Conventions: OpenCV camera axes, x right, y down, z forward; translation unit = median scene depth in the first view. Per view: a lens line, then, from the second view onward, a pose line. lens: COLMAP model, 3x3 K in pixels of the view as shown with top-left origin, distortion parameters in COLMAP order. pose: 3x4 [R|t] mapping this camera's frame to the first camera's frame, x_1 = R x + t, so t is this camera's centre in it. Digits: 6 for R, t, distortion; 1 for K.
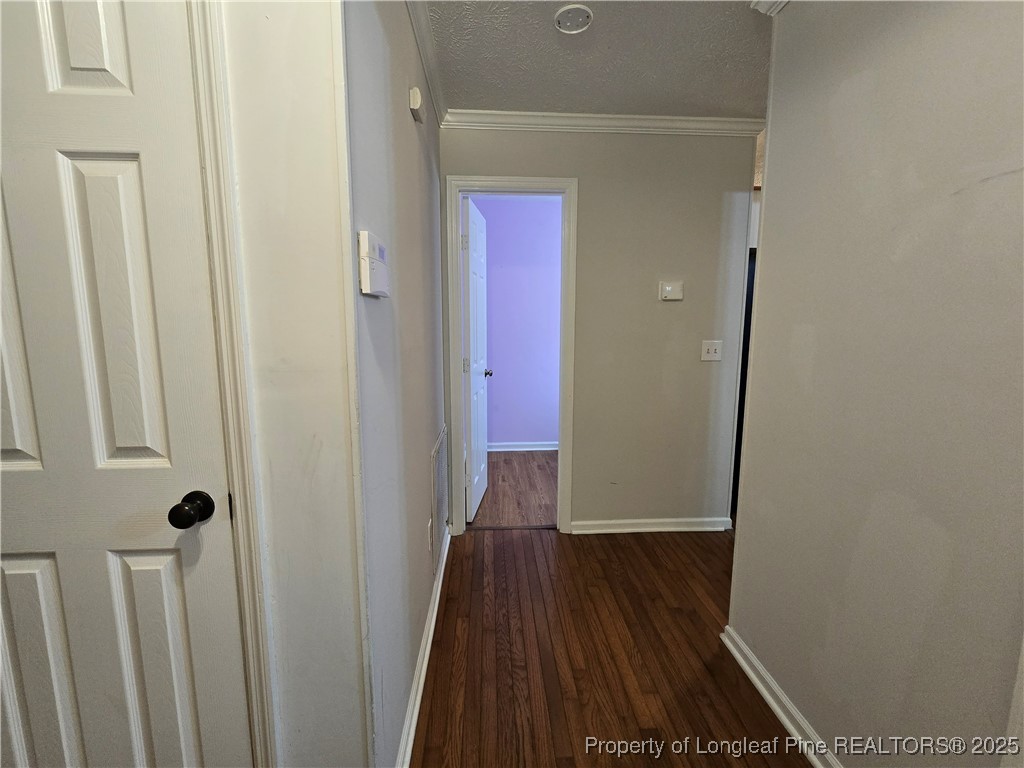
lens RADIAL K [[419.5, 0, 513.3], [0, 419.5, 373.5], [0, 0, 1]] dist [-0.002160, -0.000761]
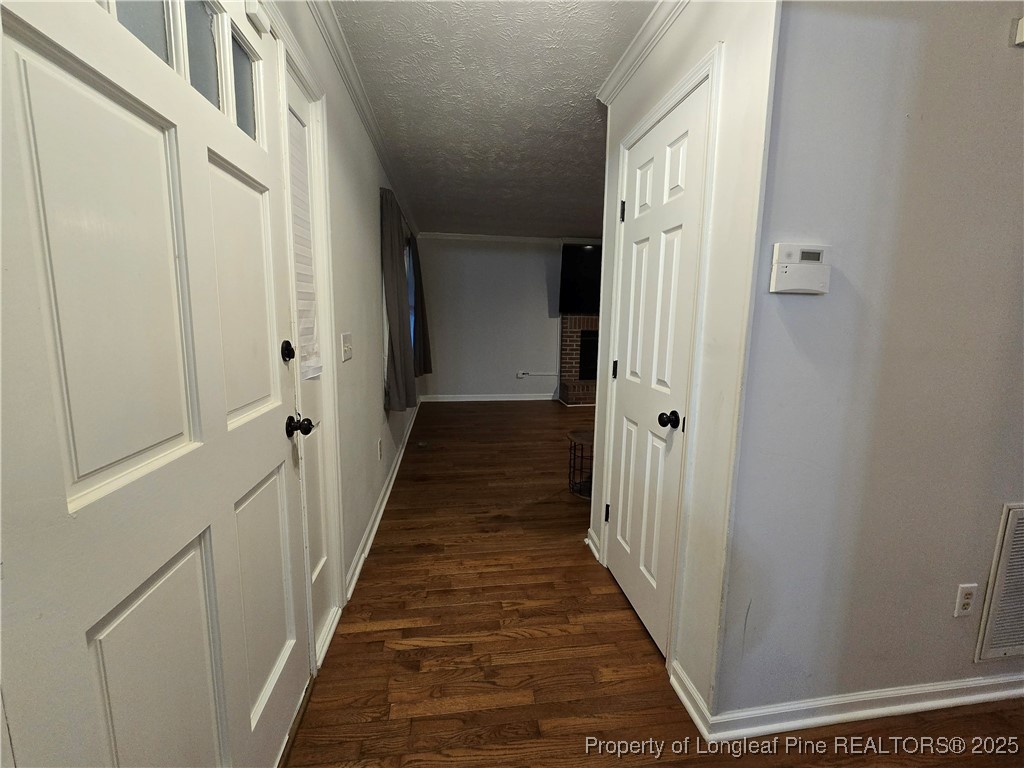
lens RADIAL K [[419.5, 0, 513.3], [0, 419.5, 373.5], [0, 0, 1]] dist [-0.002160, -0.000761]
pose [[0.085191, 0.138079, -0.986751, 0.908621], [-0.133843, 0.982961, 0.125993, -0.004241], [0.987334, 0.121336, 0.102221, 0.130385]]
